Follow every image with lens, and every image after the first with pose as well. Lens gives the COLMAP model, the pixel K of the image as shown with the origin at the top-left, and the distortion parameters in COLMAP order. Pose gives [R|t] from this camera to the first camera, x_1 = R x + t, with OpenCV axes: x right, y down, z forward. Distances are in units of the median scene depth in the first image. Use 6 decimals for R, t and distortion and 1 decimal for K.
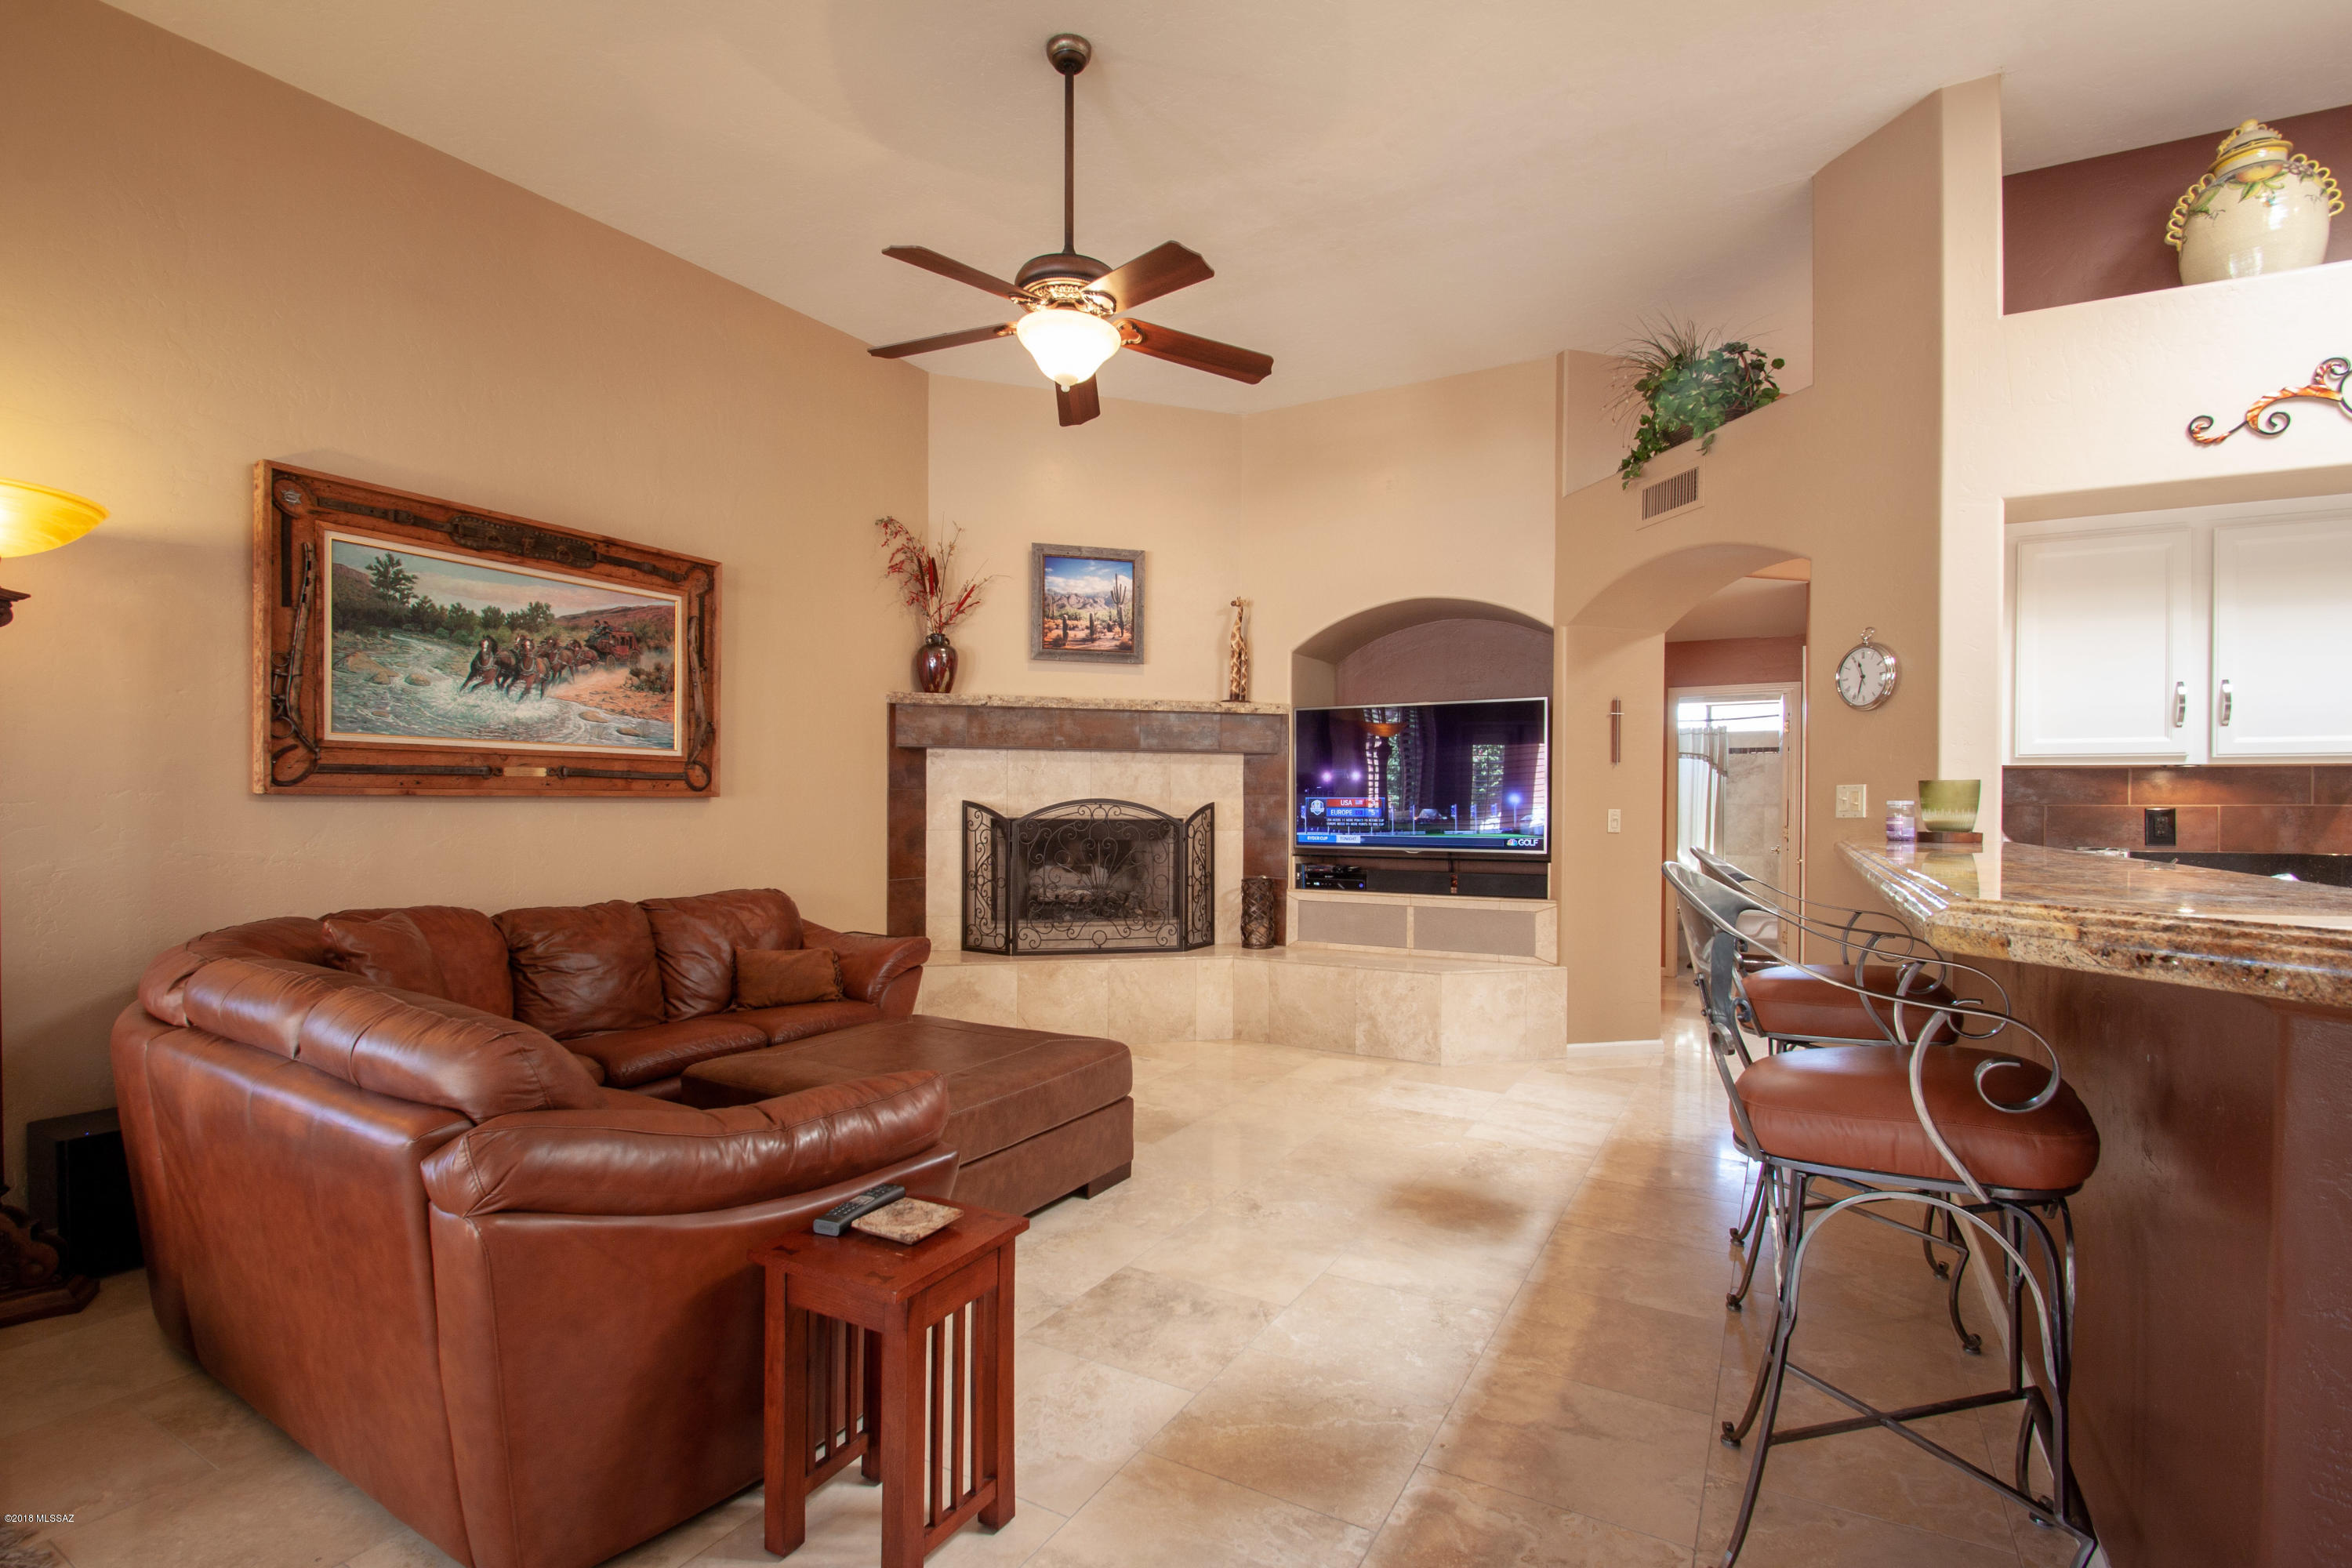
lens RADIAL K [[1098.2, 0, 1168.3], [0, 1098.2, 819.0], [0, 0, 1]] dist [-0.000555, -0.008176]
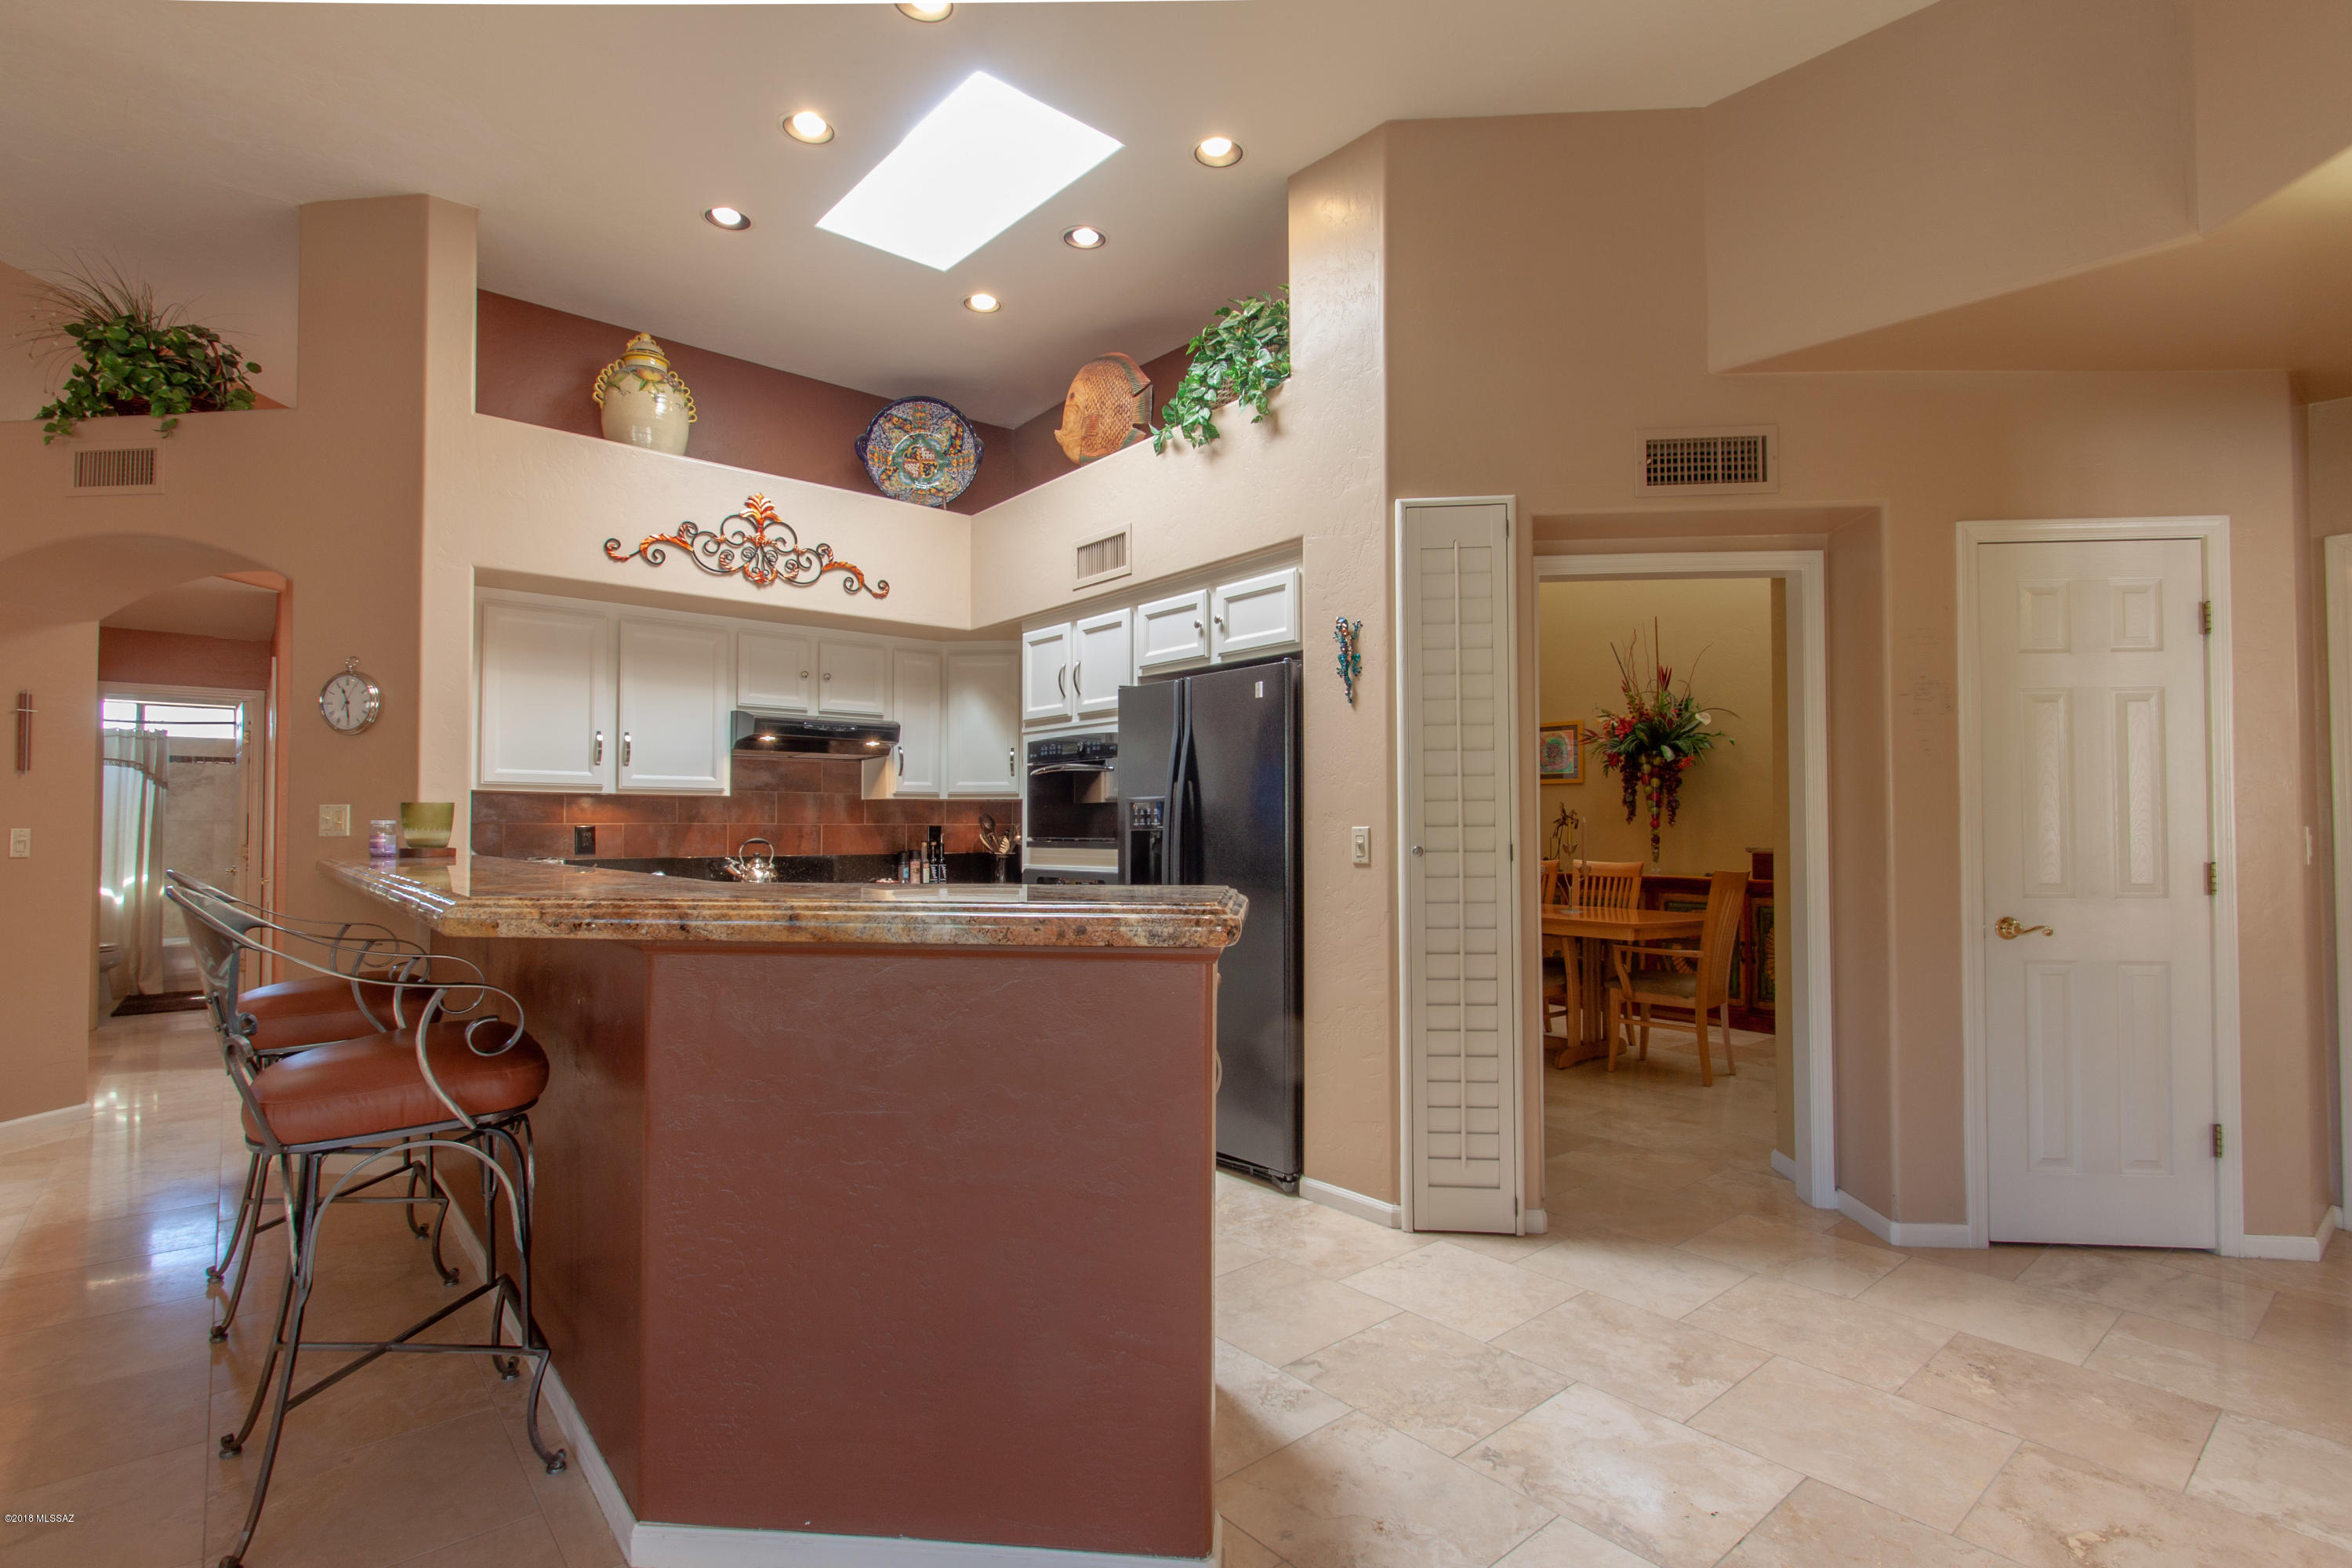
lens RADIAL K [[1108.2, 0, 1160.1], [0, 1108.2, 798.9], [0, 0, 1]] dist [0.015868, -0.013393]
pose [[0.348525, 0.019178, 0.937103, -0.102495], [0.009668, 0.999664, -0.024054, -0.003723], [-0.937250, 0.017443, 0.348222, -0.112387]]
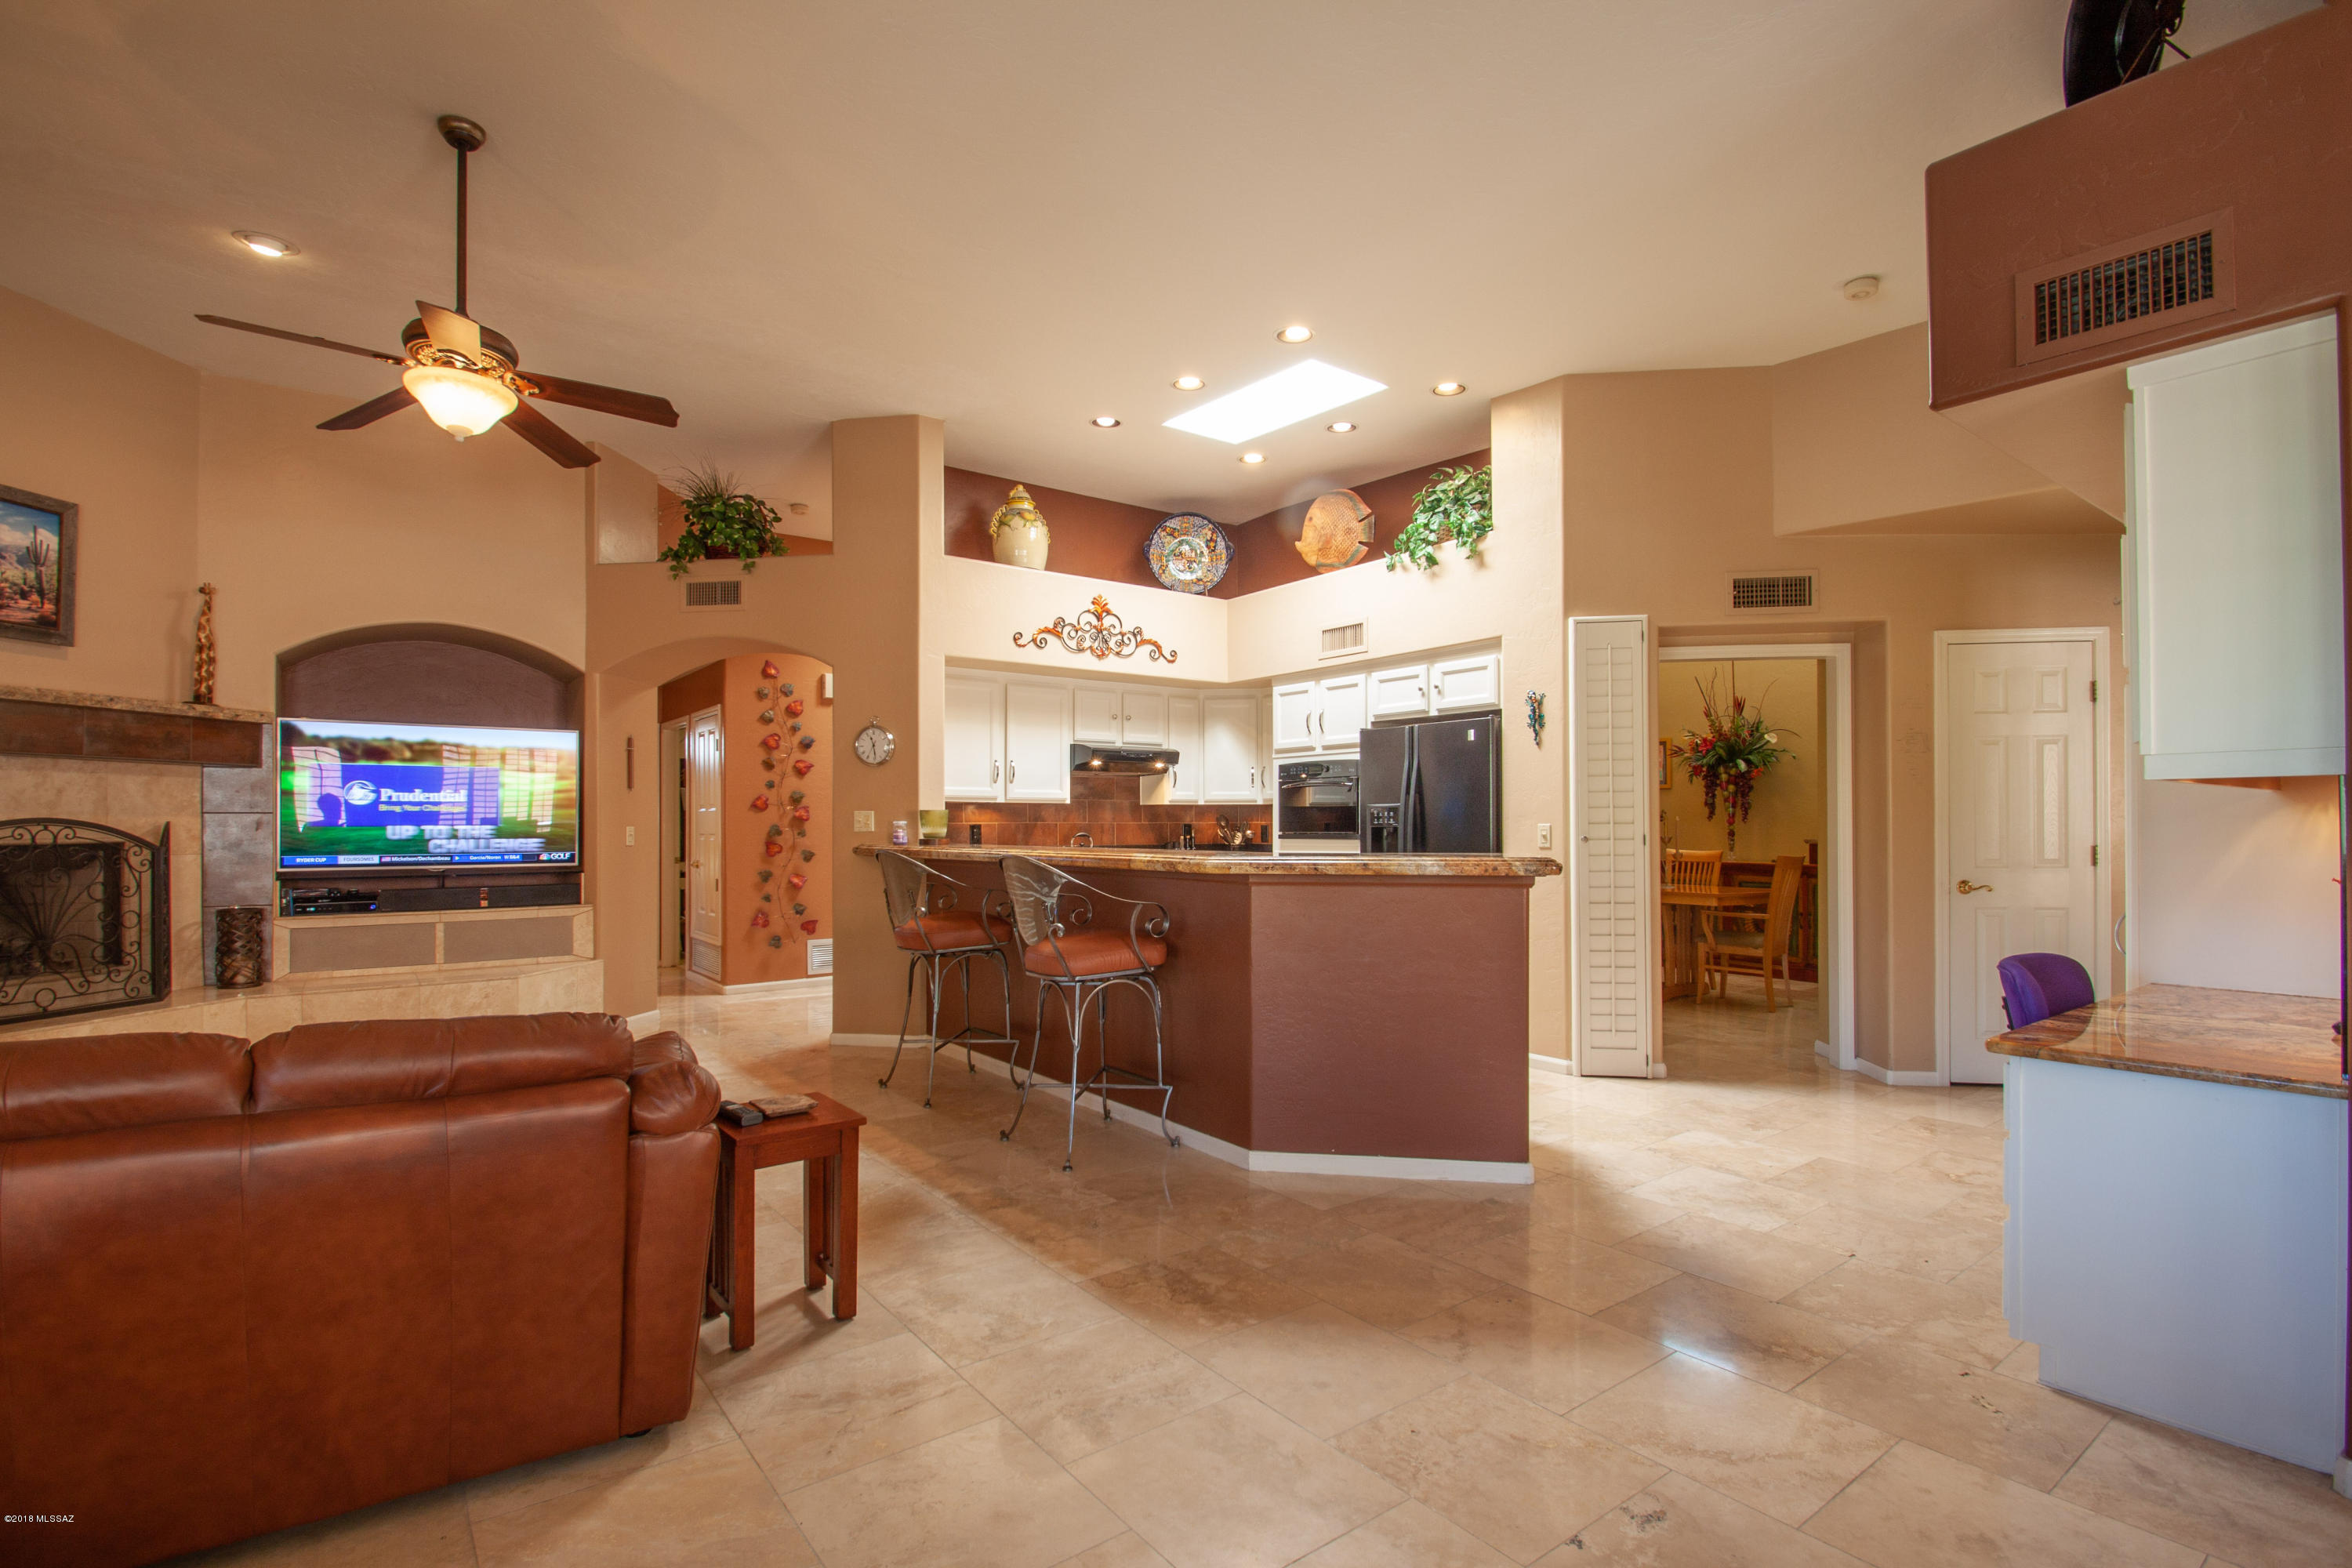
lens RADIAL K [[1100.1, 0, 1164.1], [0, 1100.1, 815.1], [0, 0, 1]] dist [0.026779, -0.023730]
pose [[0.393314, 0.001901, 0.919402, -0.769313], [0.011854, 0.999904, -0.007139, -0.009136], [-0.919328, 0.013706, 0.393254, -0.051522]]
